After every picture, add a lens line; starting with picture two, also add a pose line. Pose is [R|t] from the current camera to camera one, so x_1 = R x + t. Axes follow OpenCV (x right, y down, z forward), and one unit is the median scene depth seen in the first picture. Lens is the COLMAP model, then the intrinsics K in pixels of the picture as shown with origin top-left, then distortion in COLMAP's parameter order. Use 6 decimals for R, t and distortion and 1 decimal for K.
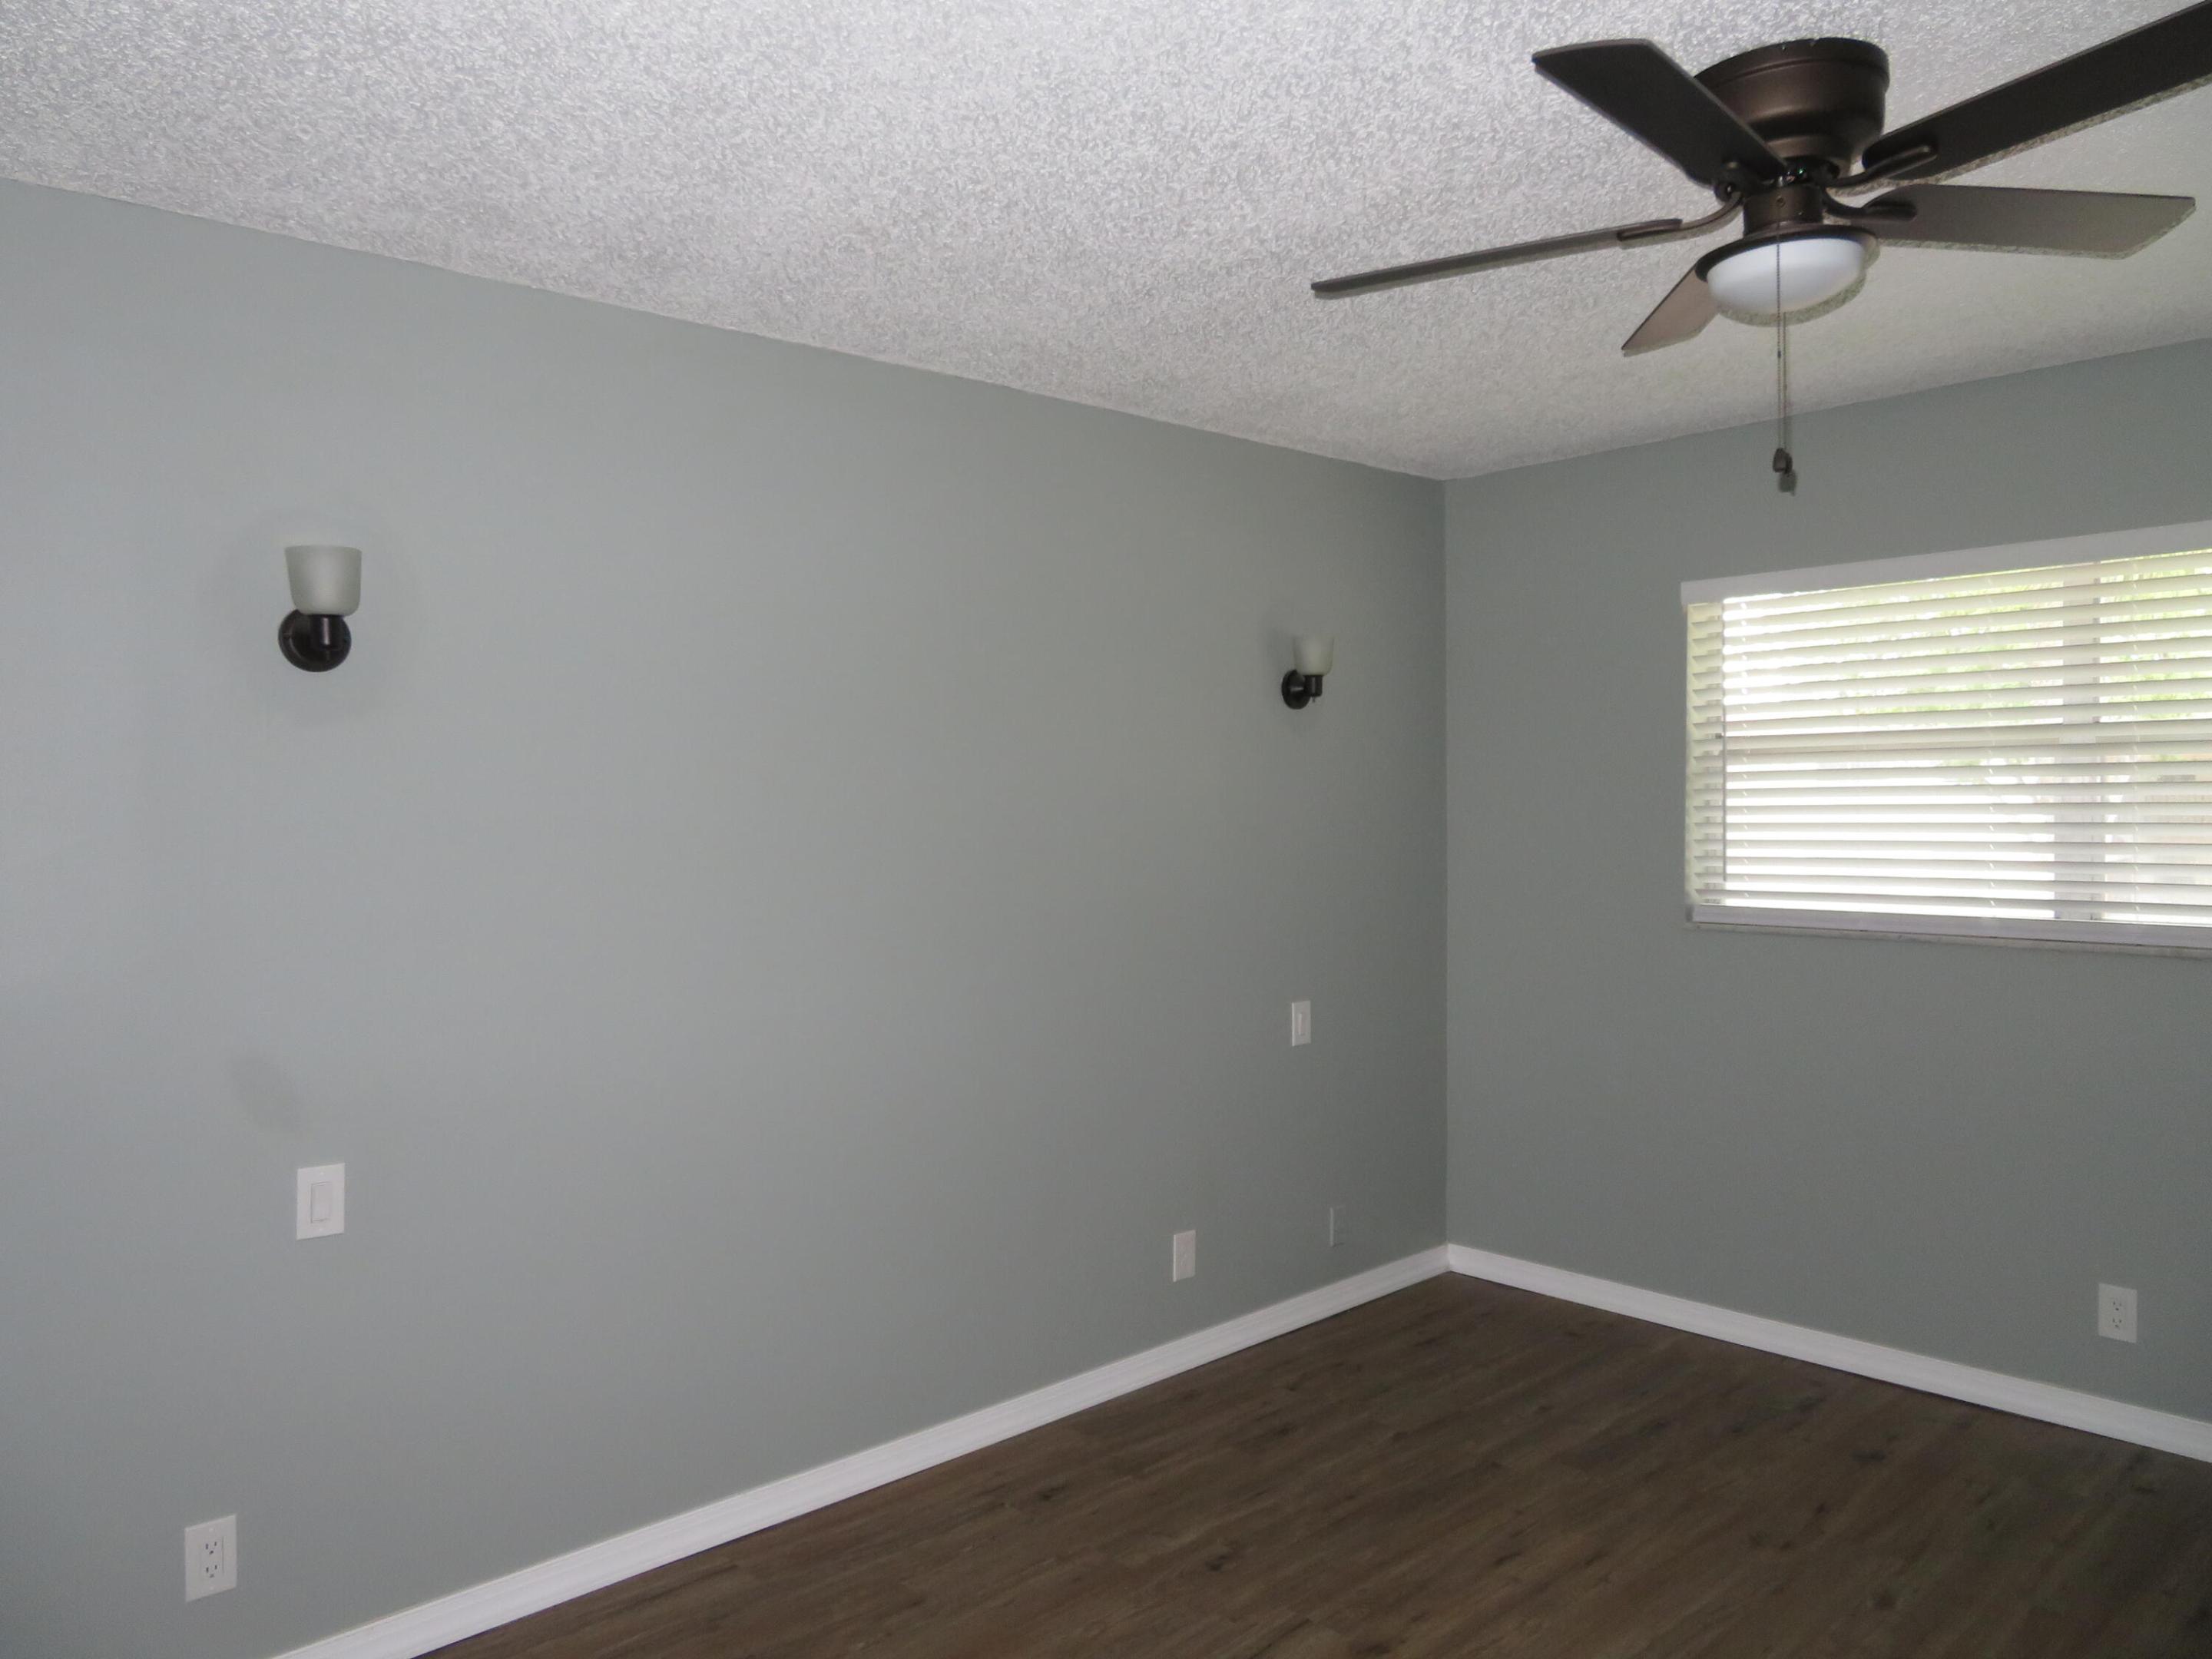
lens RADIAL K [[1579.5, 0, 1106.4], [0, 1579.5, 853.3], [0, 0, 1]] dist [0.000536, 0.001177]
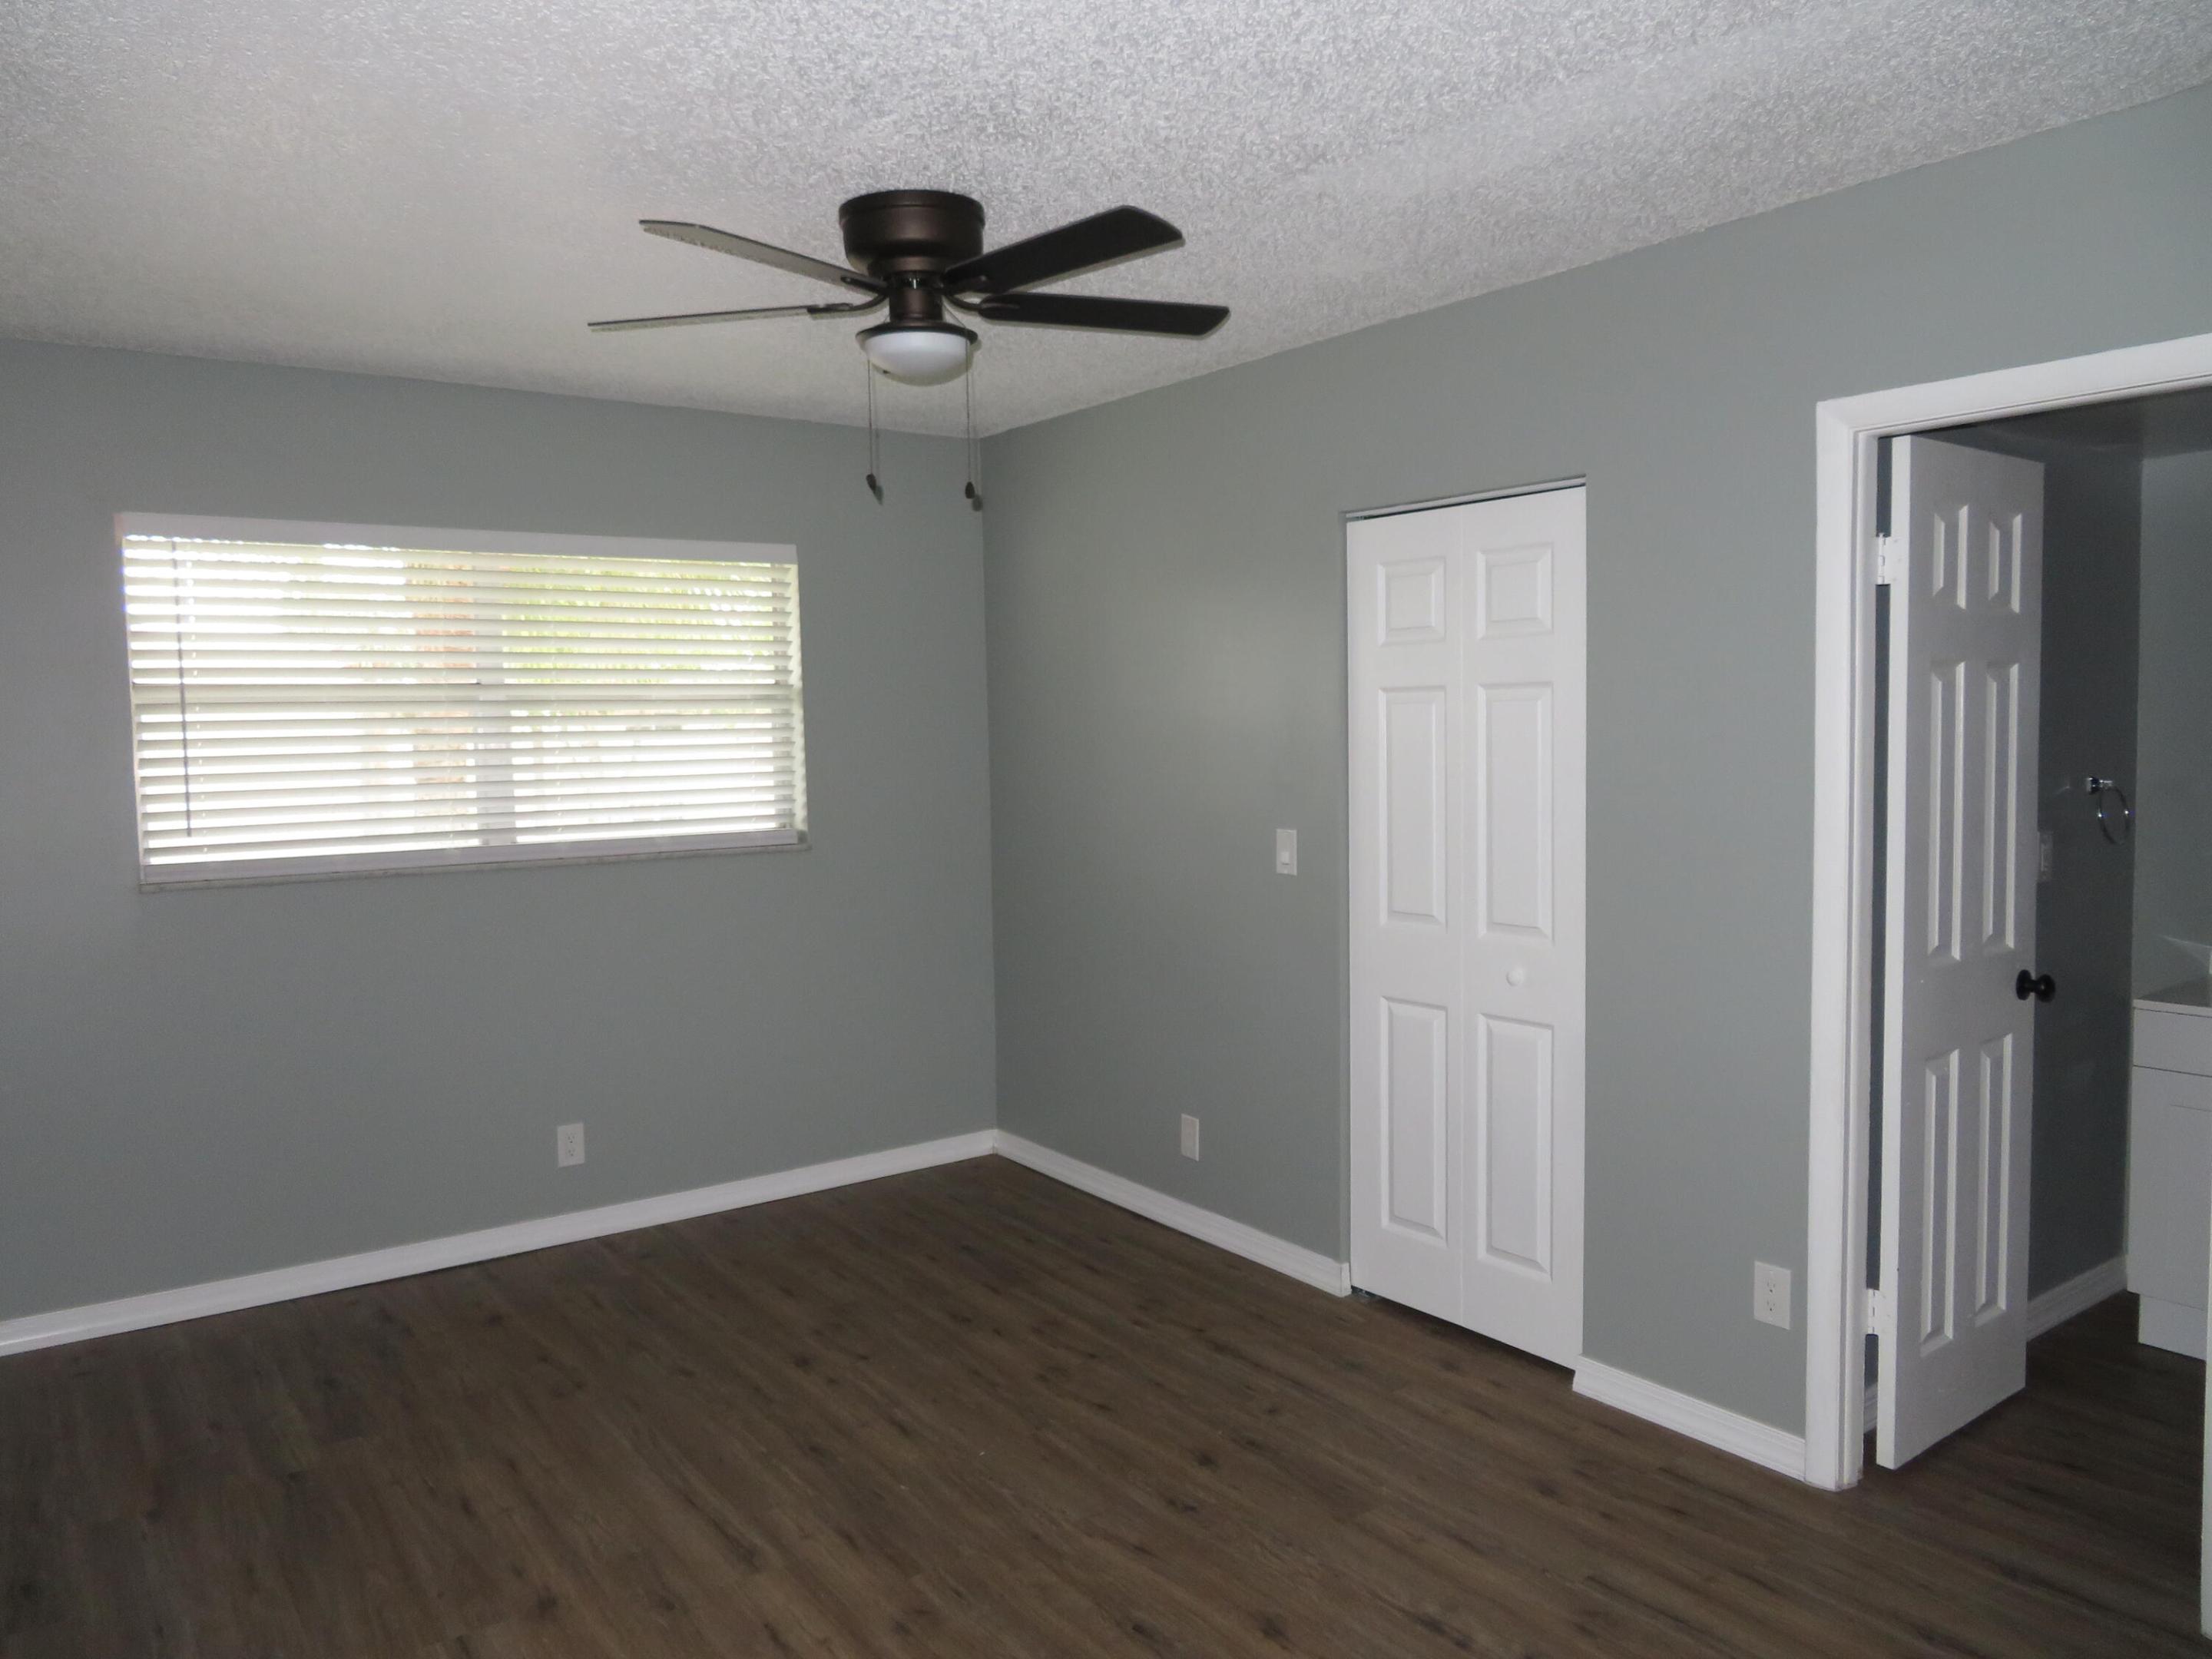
lens RADIAL K [[1574.6, 0, 1082.6], [0, 1574.6, 828.9], [0, 0, 1]] dist [-0.003447, -0.003566]
pose [[0.133216, -0.051730, 0.989736, -0.541251], [0.055456, 0.997461, 0.044669, 0.000702], [-0.989534, 0.048937, 0.135747, 0.388024]]
